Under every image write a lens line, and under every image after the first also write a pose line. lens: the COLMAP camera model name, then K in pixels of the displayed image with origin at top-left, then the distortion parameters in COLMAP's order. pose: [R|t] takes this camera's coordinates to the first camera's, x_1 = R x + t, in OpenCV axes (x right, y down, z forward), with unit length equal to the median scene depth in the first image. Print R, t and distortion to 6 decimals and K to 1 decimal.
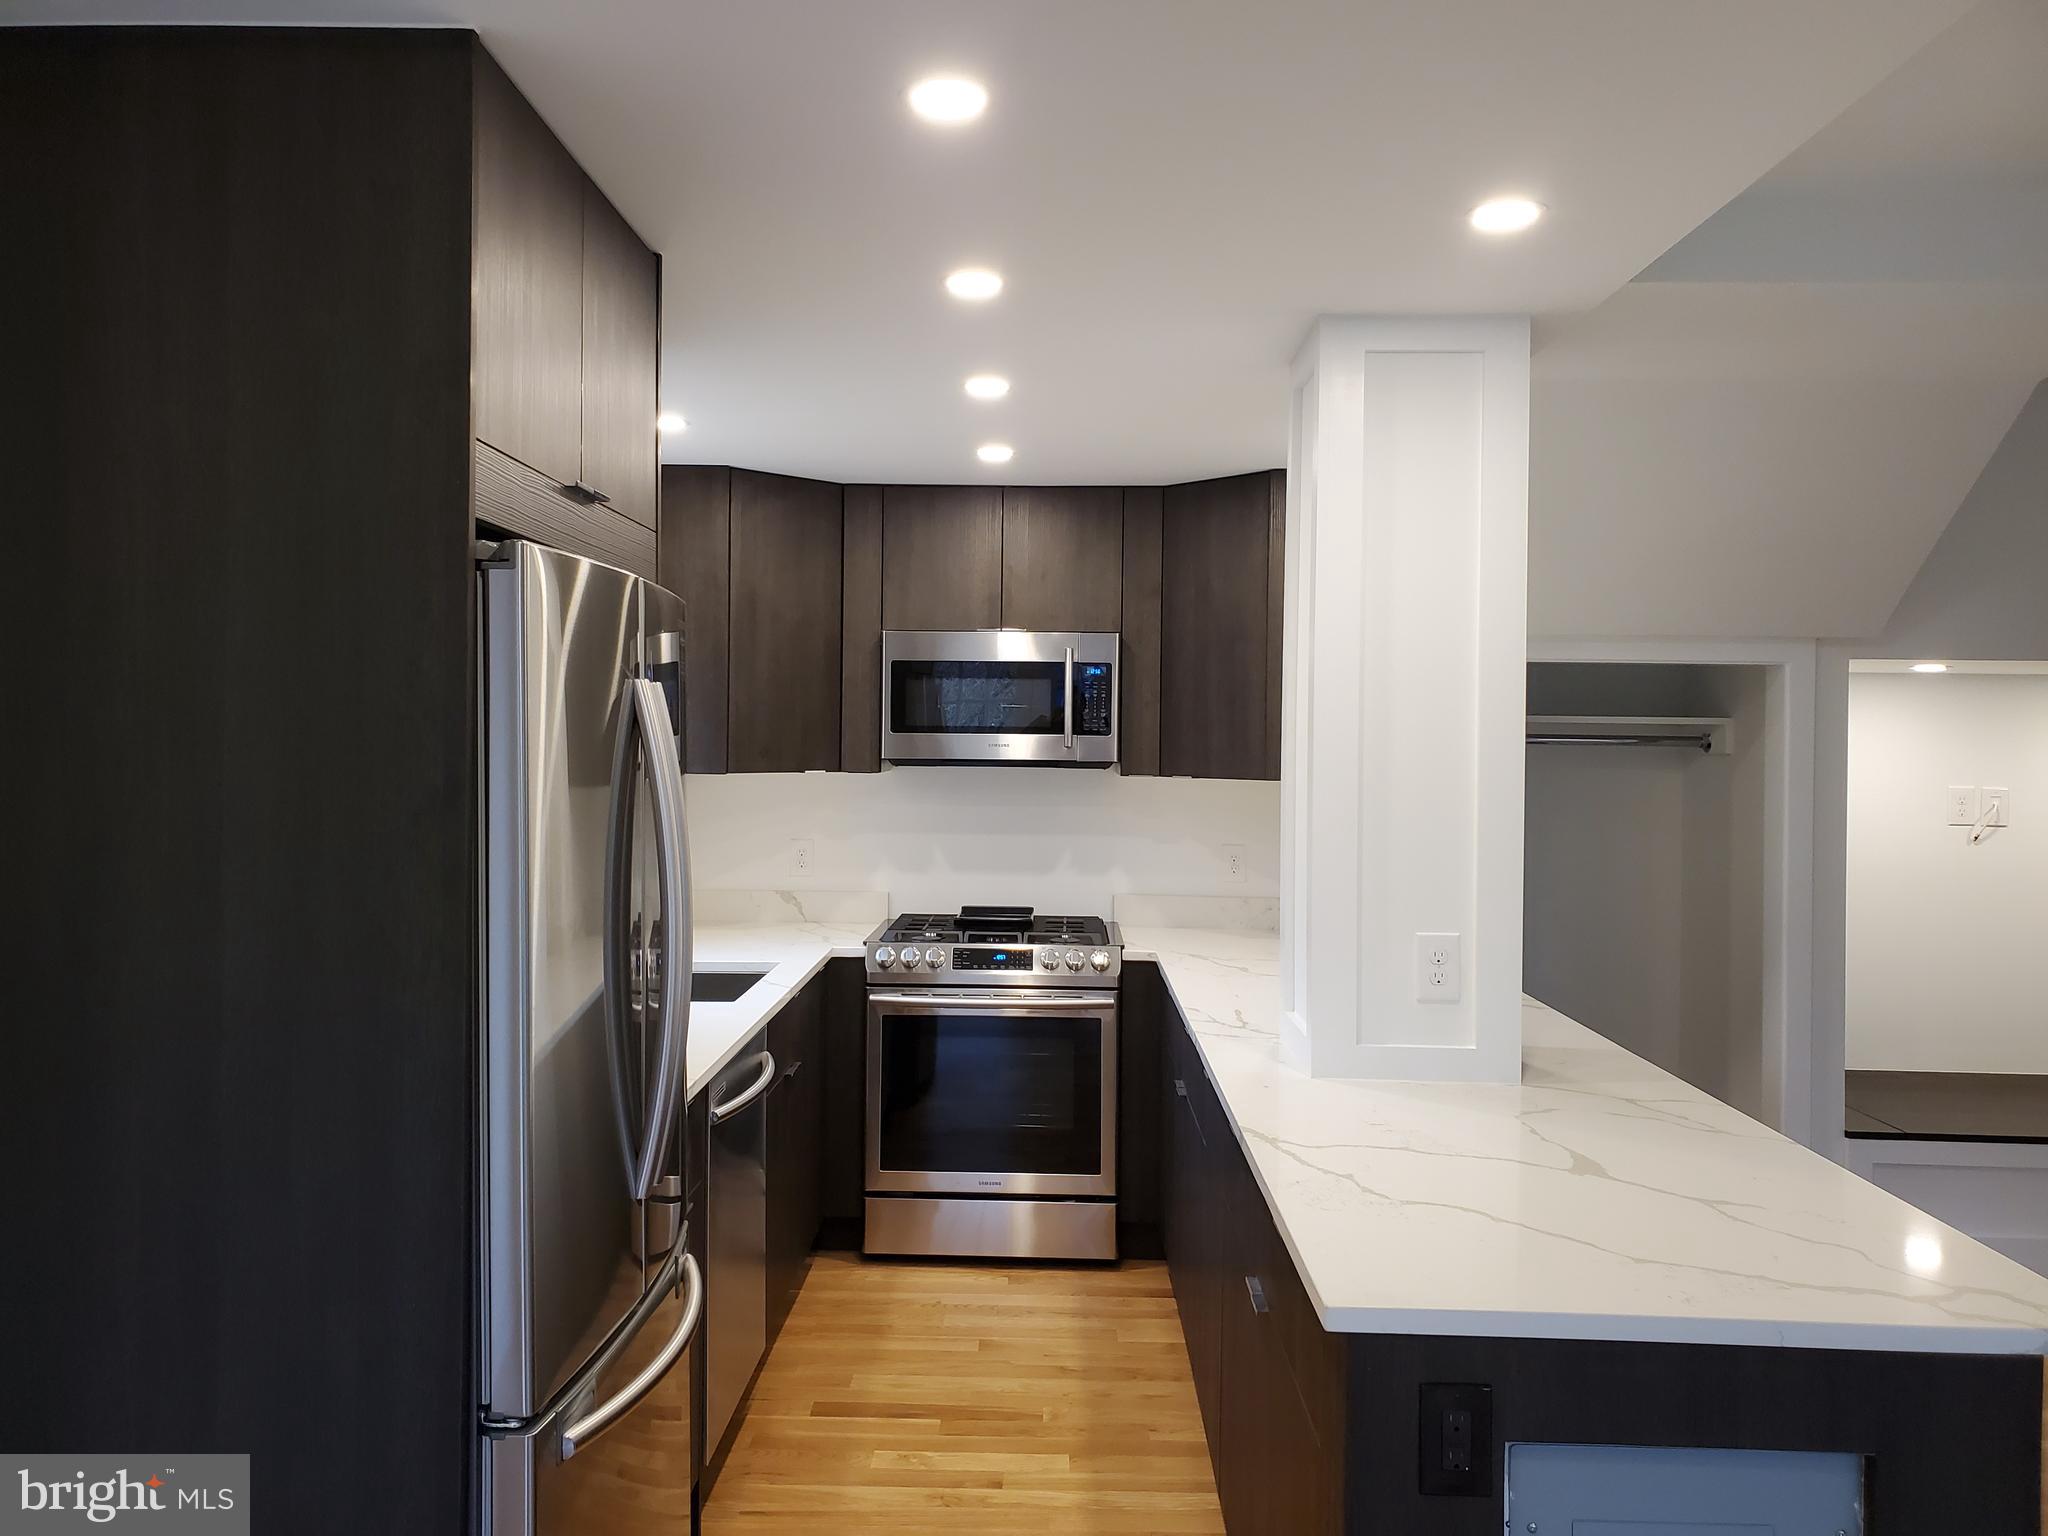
lens RADIAL K [[1630.3, 0, 1013.4], [0, 1630.3, 744.2], [0, 0, 1]] dist [0.079276, -0.131468]
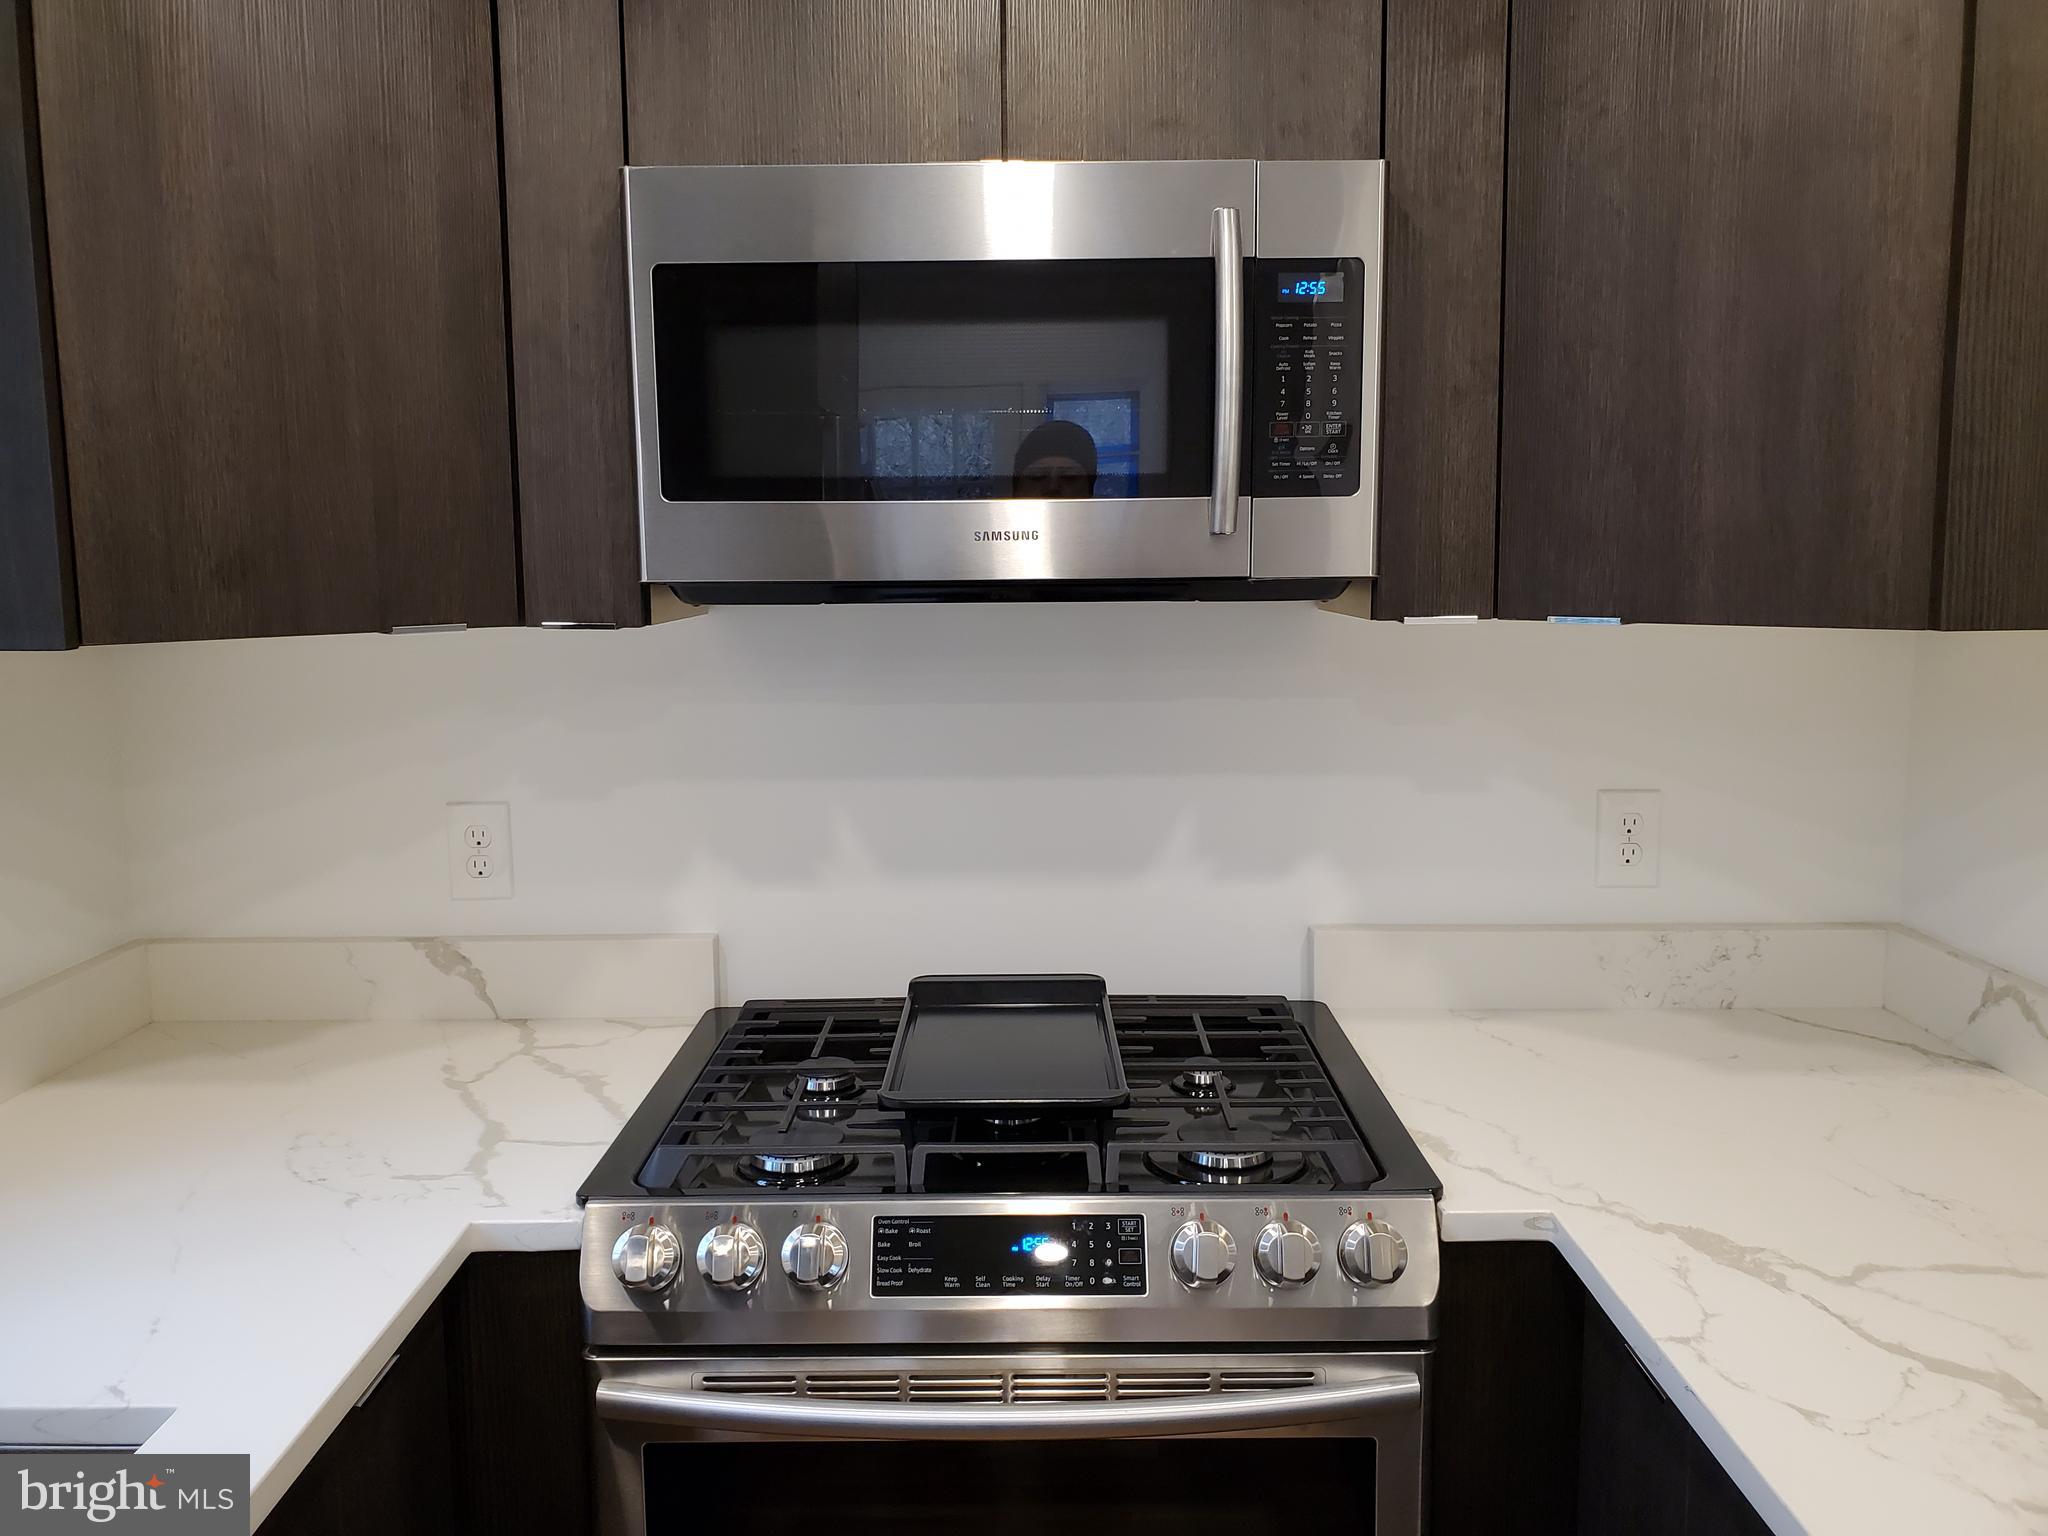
lens RADIAL K [[1630.3, 0, 1013.4], [0, 1630.3, 744.2], [0, 0, 1]] dist [0.079276, -0.131468]
pose [[0.999604, -0.022483, 0.016920, -0.013920], [0.020398, 0.993192, 0.114688, 0.004692], [-0.019384, -0.114298, 0.993257, 0.678472]]
